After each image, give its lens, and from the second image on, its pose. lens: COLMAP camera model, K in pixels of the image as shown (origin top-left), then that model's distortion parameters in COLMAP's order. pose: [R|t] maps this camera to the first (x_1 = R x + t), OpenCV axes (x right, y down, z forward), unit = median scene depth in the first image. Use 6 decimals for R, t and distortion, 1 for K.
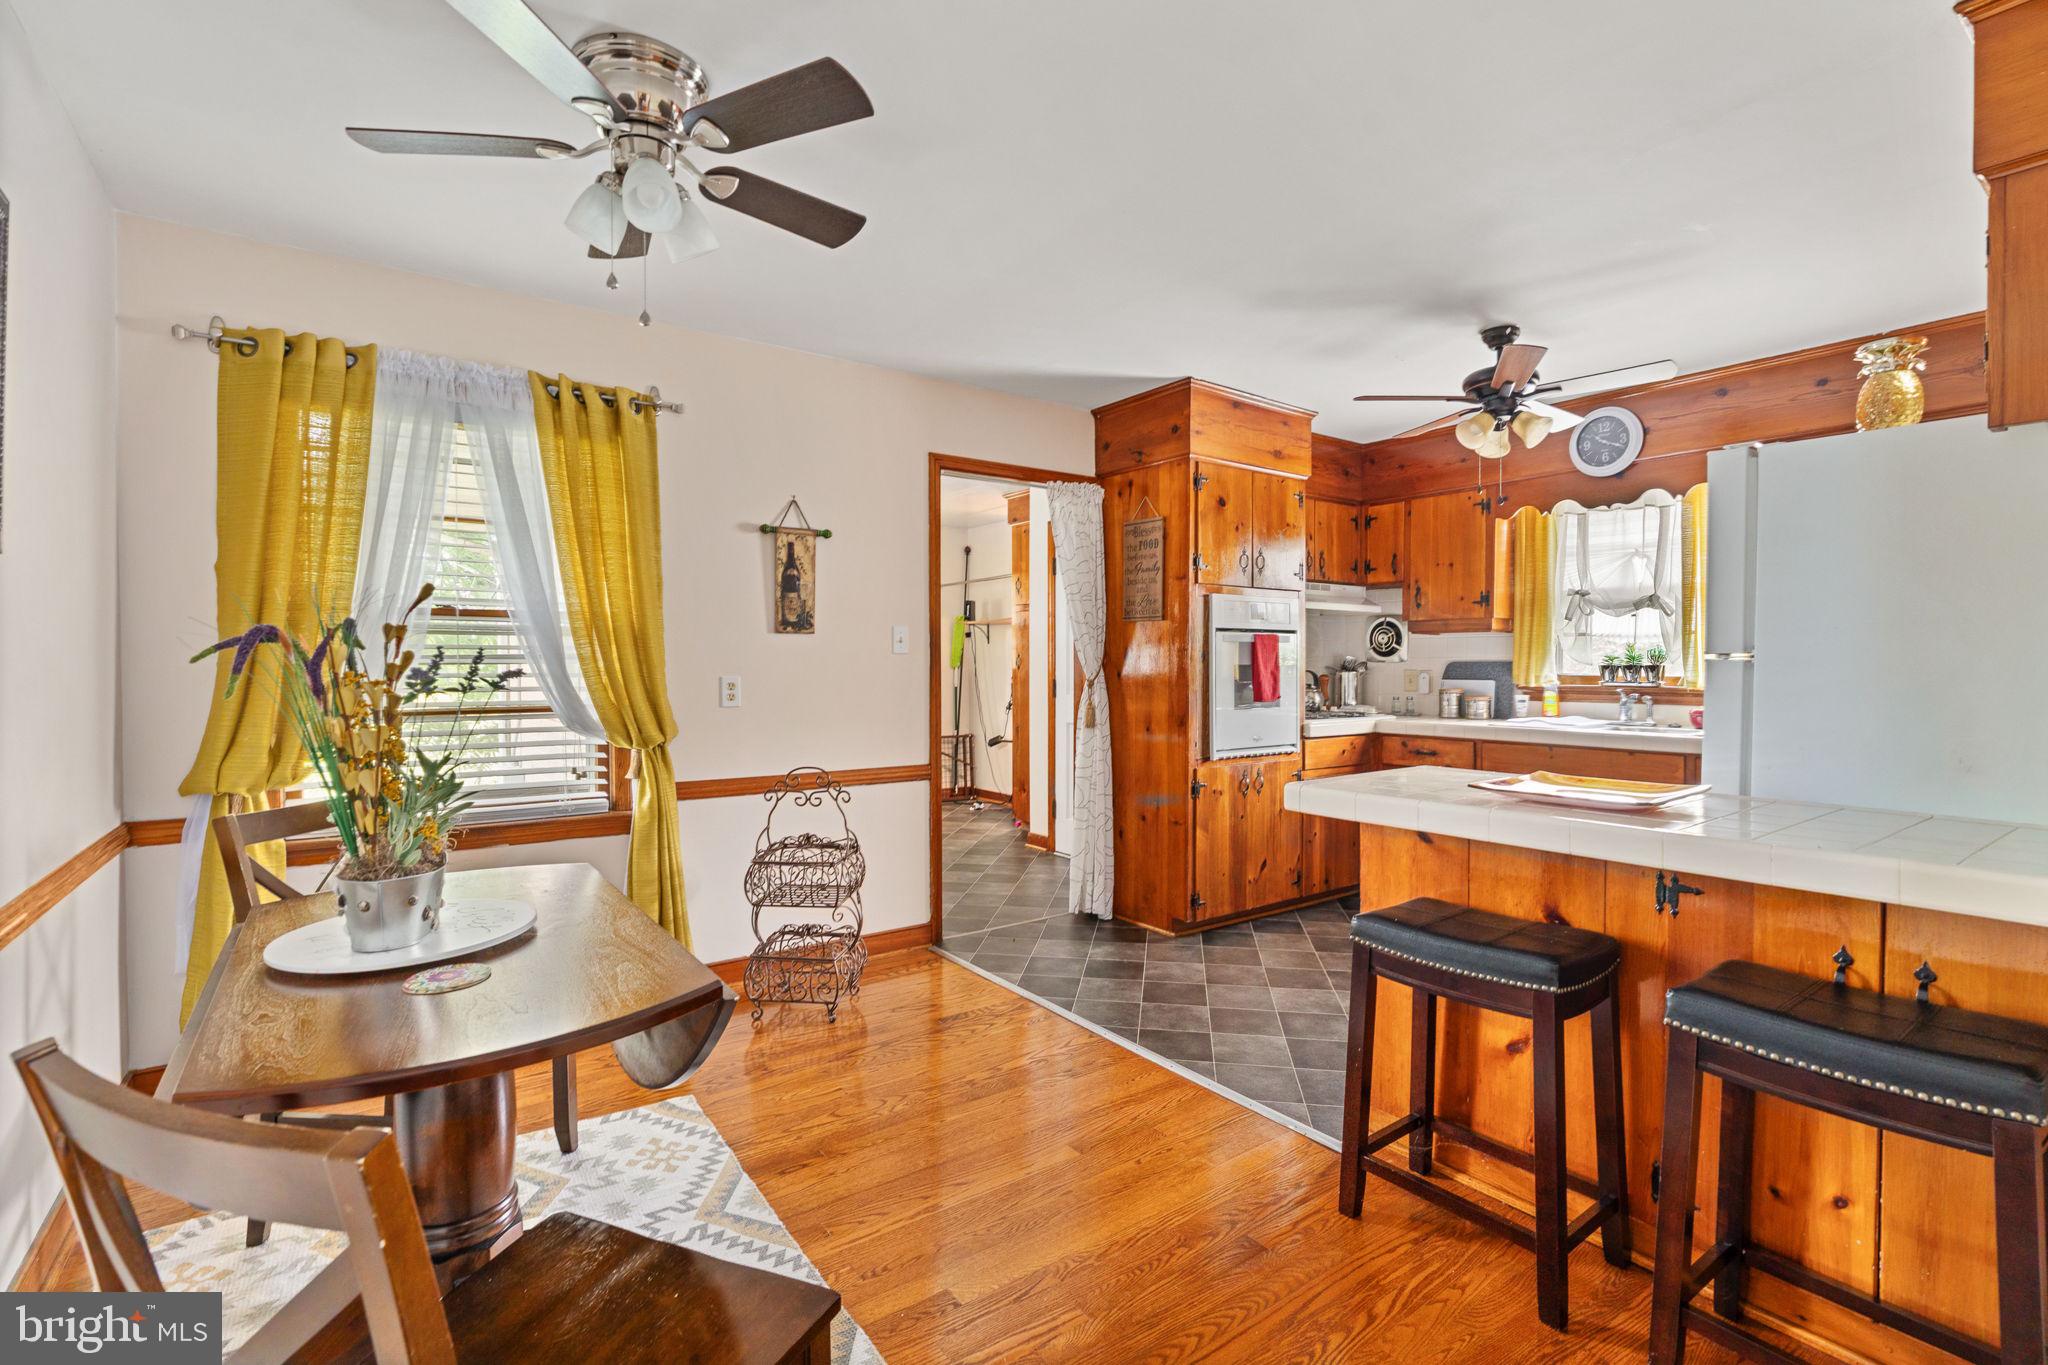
lens RADIAL K [[941.1, 0, 1024.0], [0, 941.1, 682.5], [0, 0, 1]] dist [-0.012444, 0.000609]
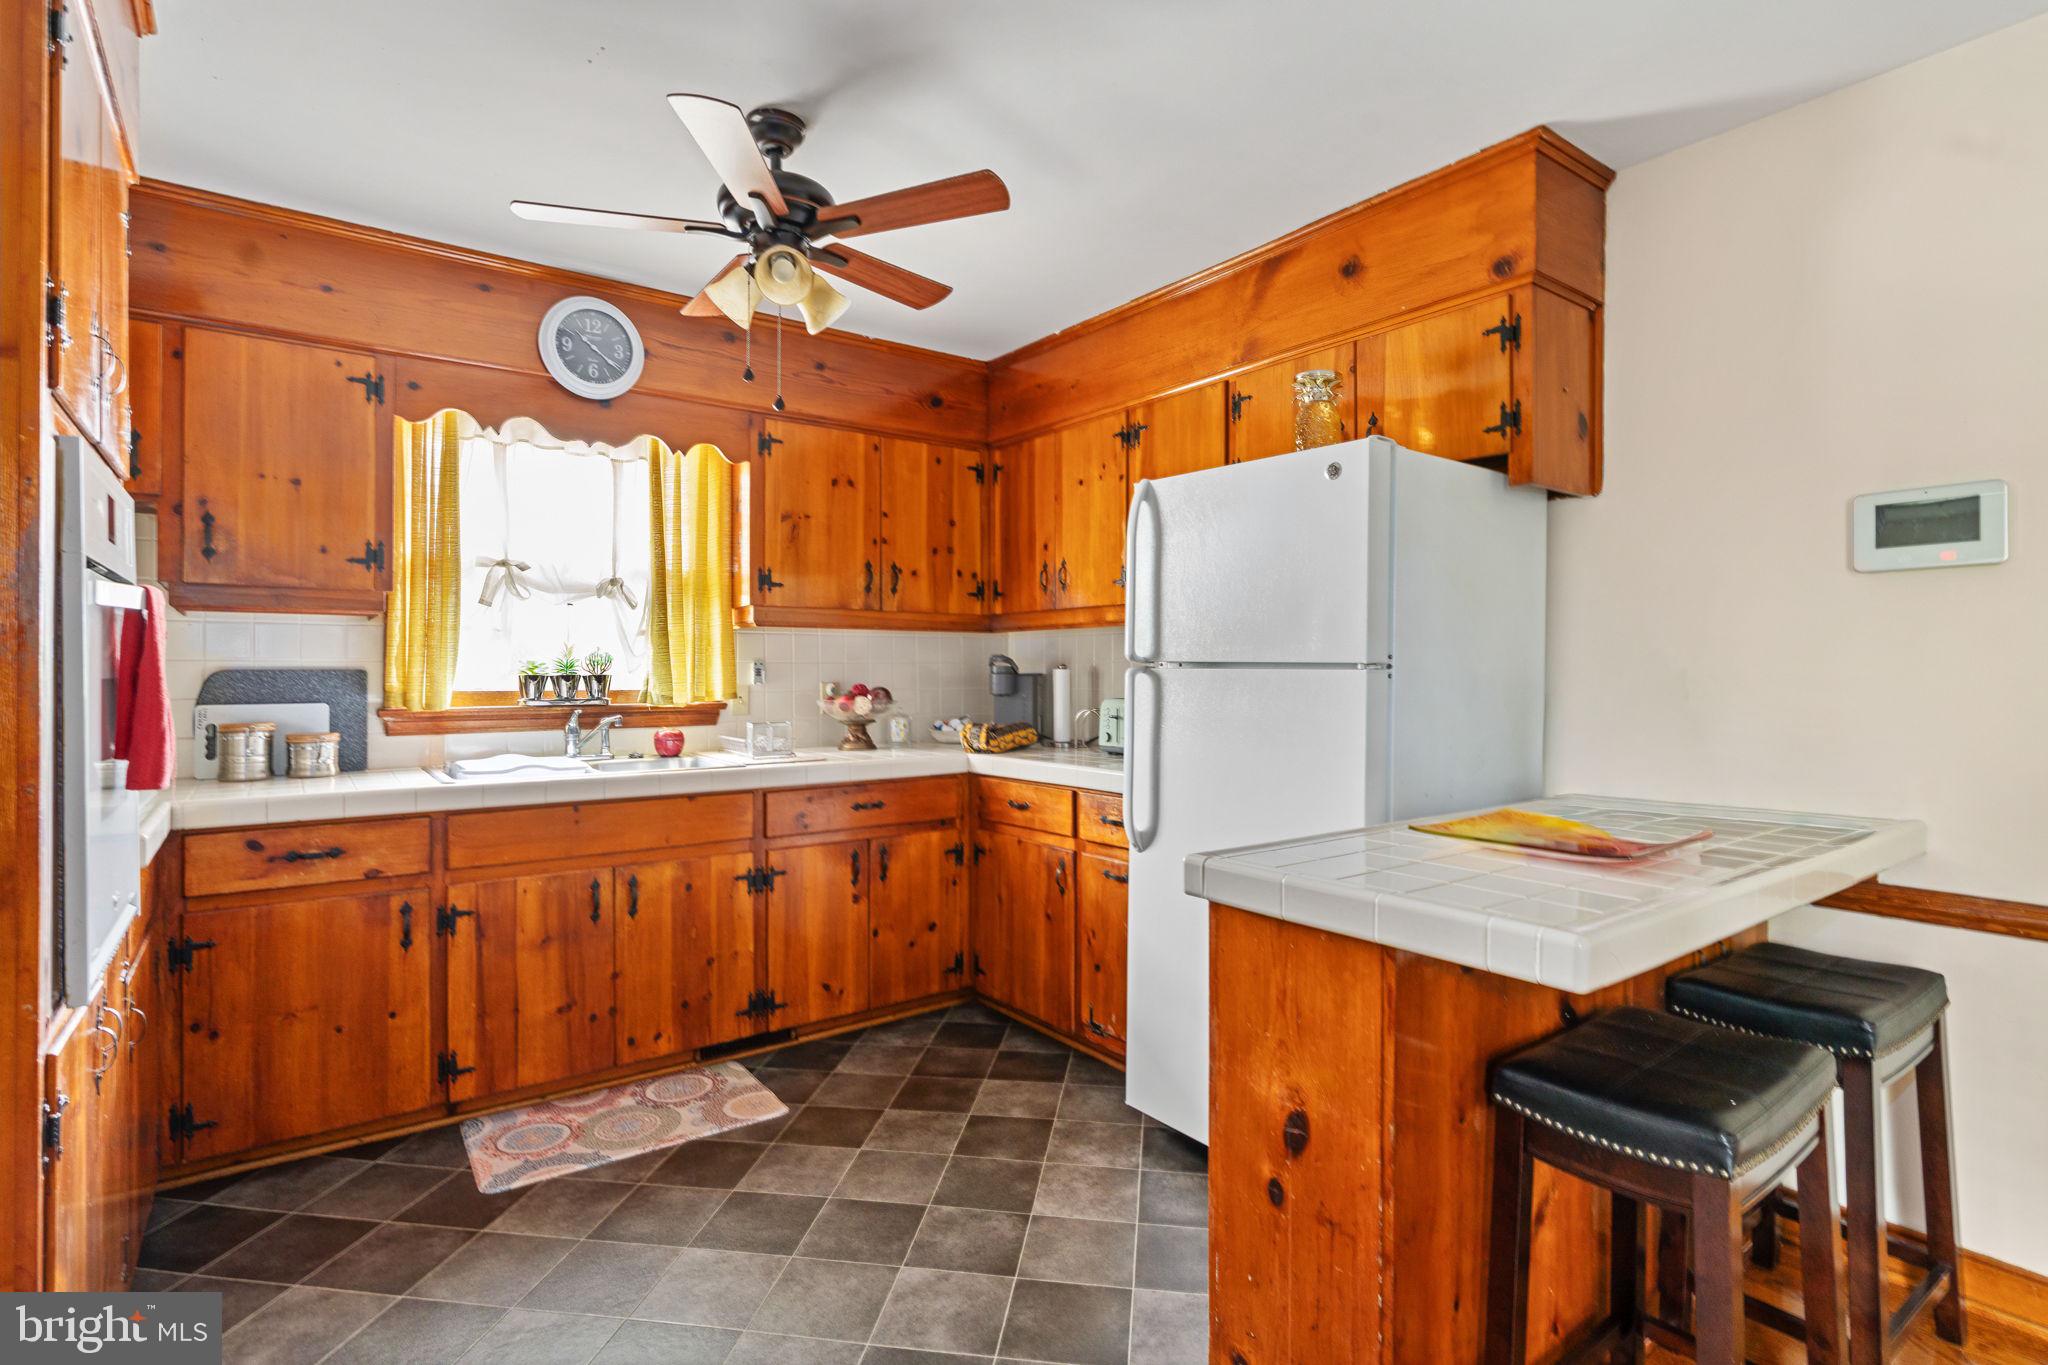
lens RADIAL K [[1007.2, 0, 1023.3], [0, 1007.2, 670.3], [0, 0, 1]] dist [-0.002033, 0.000181]
pose [[-0.014134, 0.000509, 0.999900, -0.116588], [0.020044, 0.999799, -0.000226, -0.015884], [-0.999699, 0.020038, -0.014141, 0.703043]]
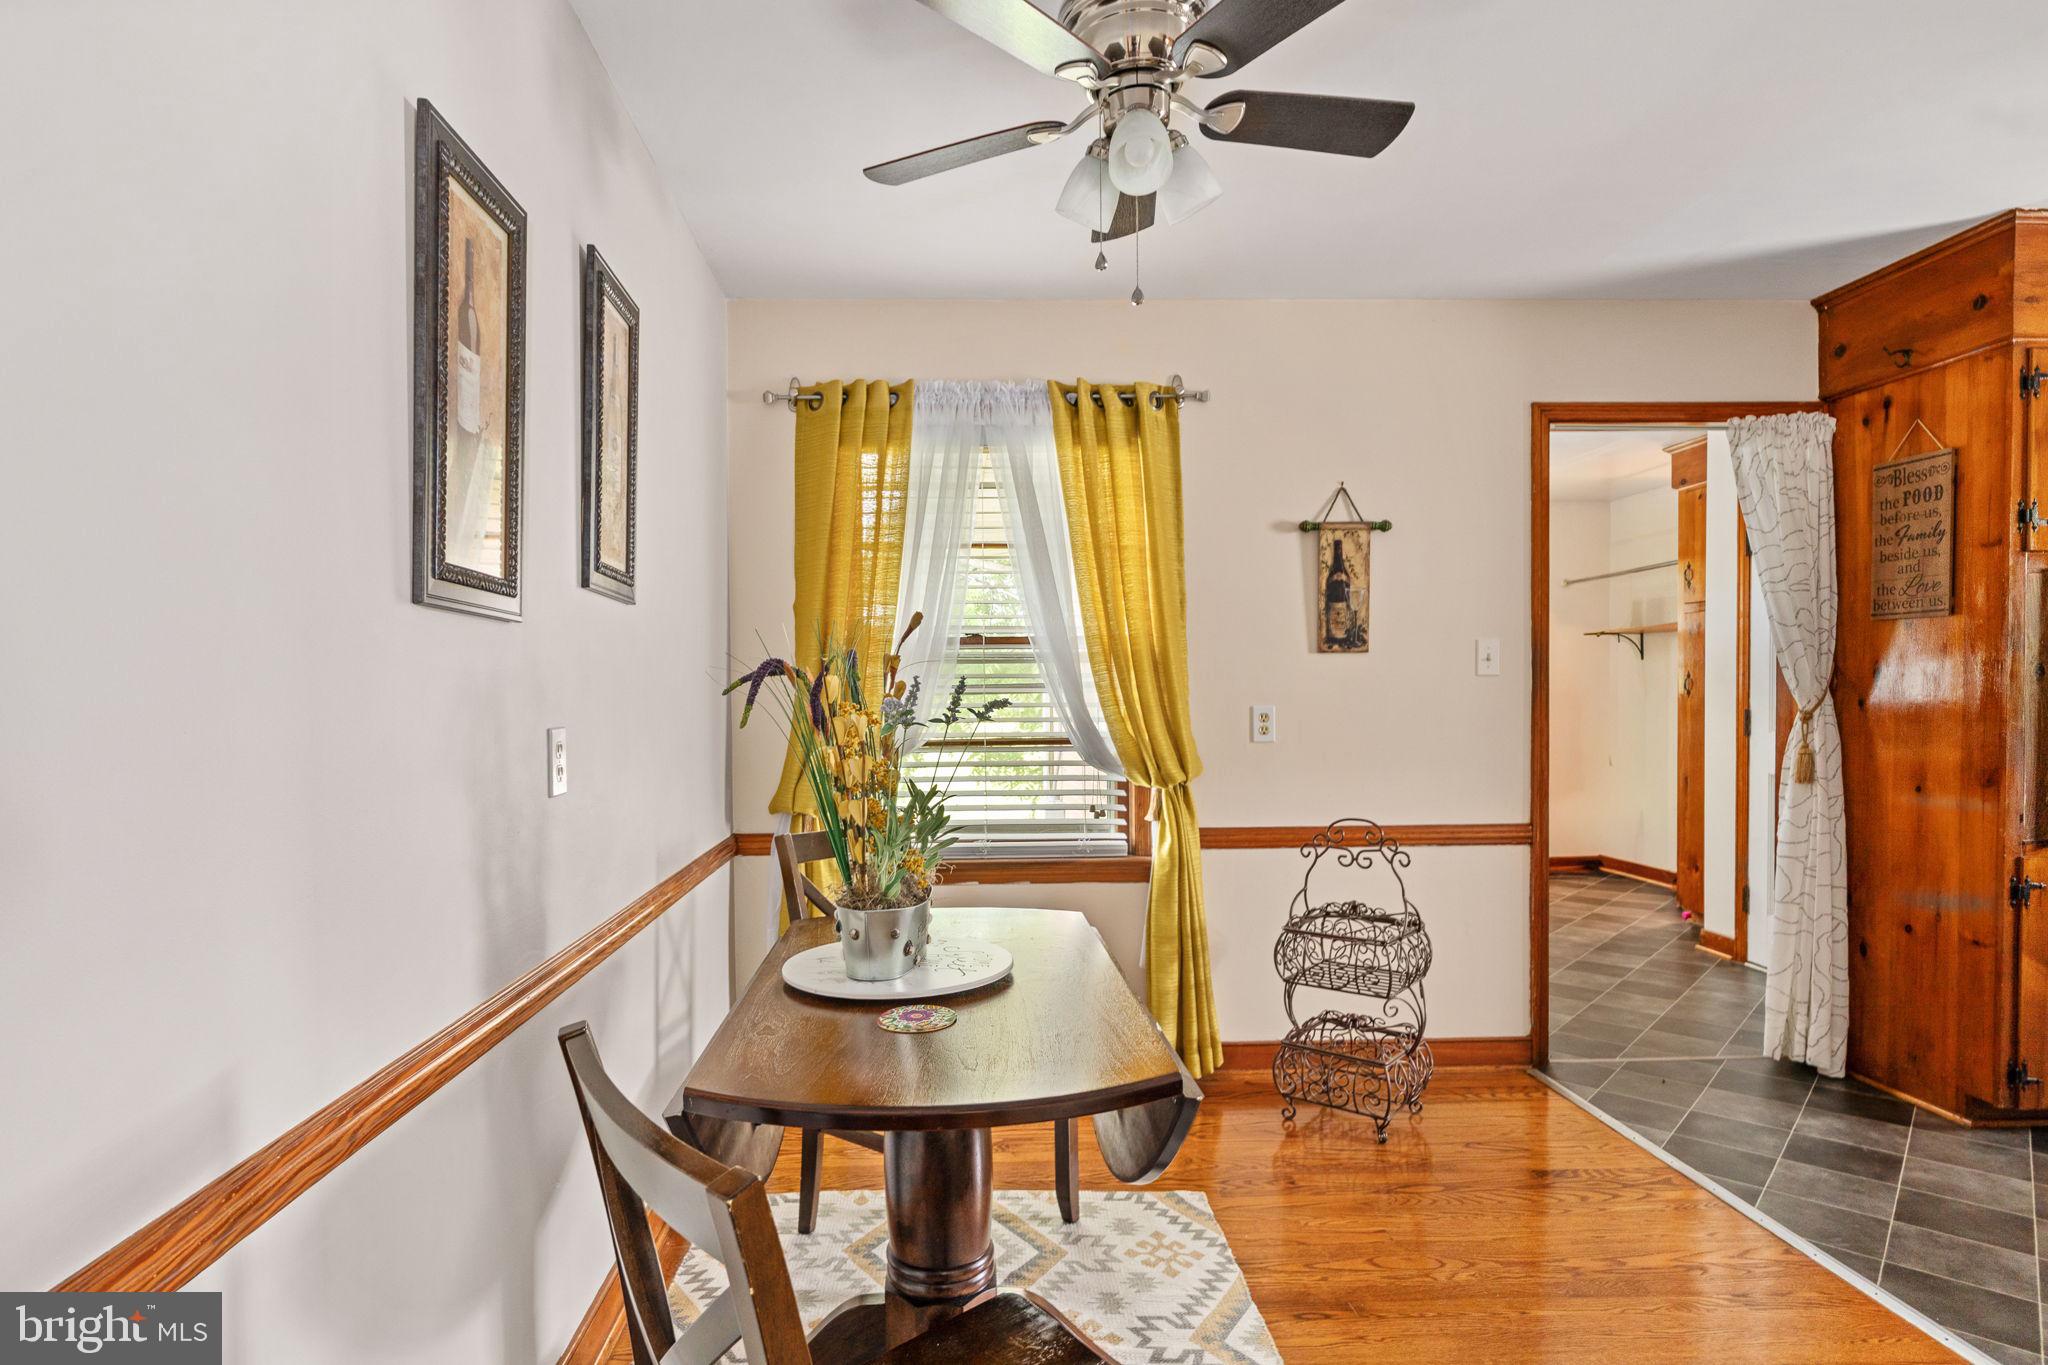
lens RADIAL K [[1102.6, 0, 956.2], [0, 1102.6, 721.6], [0, 0, 1]] dist [-0.007209, 0.002544]
pose [[0.821551, 0.007212, -0.570090, 0.021666], [-0.002463, 0.999956, 0.009101, -0.000622], [0.570130, -0.006073, 0.821532, 0.028380]]
